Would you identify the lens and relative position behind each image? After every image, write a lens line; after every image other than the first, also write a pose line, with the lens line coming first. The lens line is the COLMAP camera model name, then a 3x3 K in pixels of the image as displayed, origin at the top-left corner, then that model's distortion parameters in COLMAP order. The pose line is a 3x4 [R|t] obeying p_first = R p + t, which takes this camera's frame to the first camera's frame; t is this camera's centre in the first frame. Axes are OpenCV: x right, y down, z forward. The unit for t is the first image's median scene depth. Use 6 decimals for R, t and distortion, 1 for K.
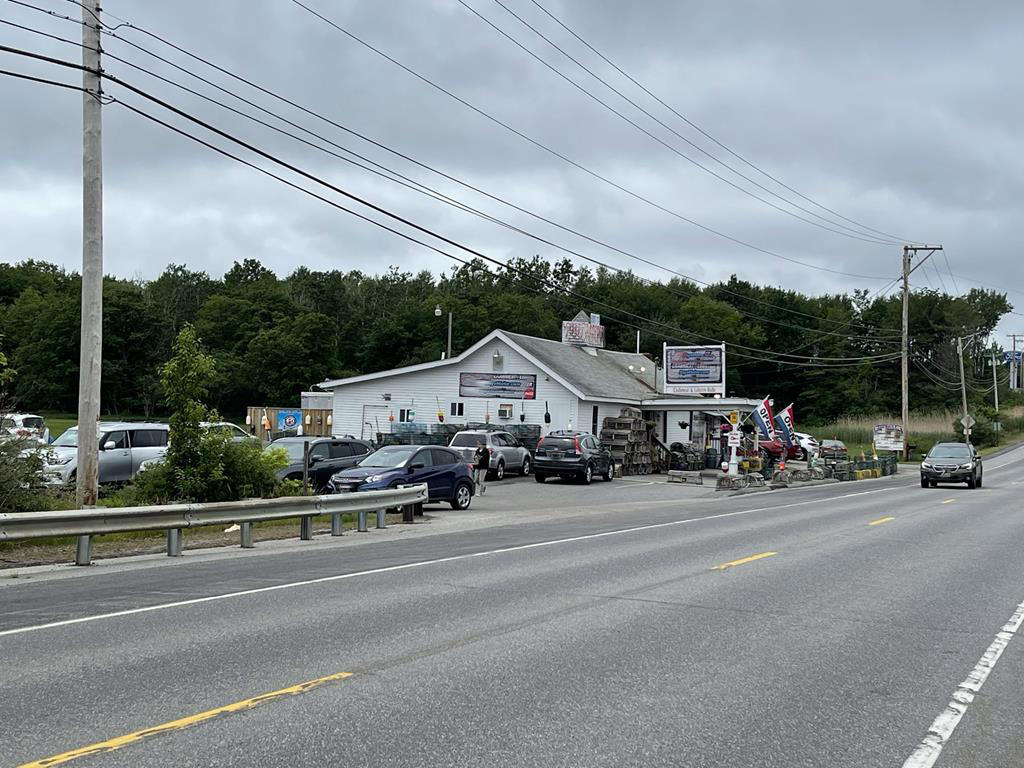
lens RADIAL K [[1559.5, 0, 512.0], [0, 1559.5, 384.0], [0, 0, 1]] dist [0.000379, -0.000166]
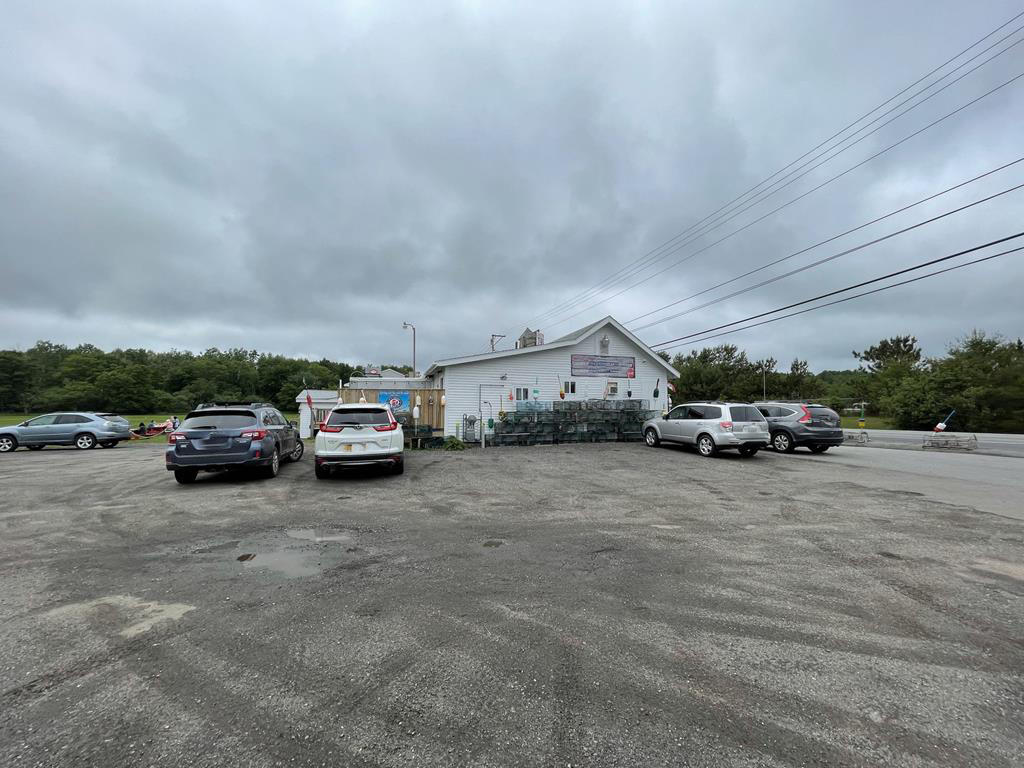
lens RADIAL K [[405.2, 0, 513.7], [0, 405.2, 411.1], [0, 0, 1]] dist [-0.000318, -0.000057]
pose [[0.789440, -0.035677, 0.612791, -0.235452], [0.012911, 0.999054, 0.041534, 0.019872], [-0.613692, -0.024877, 0.789153, 0.776021]]
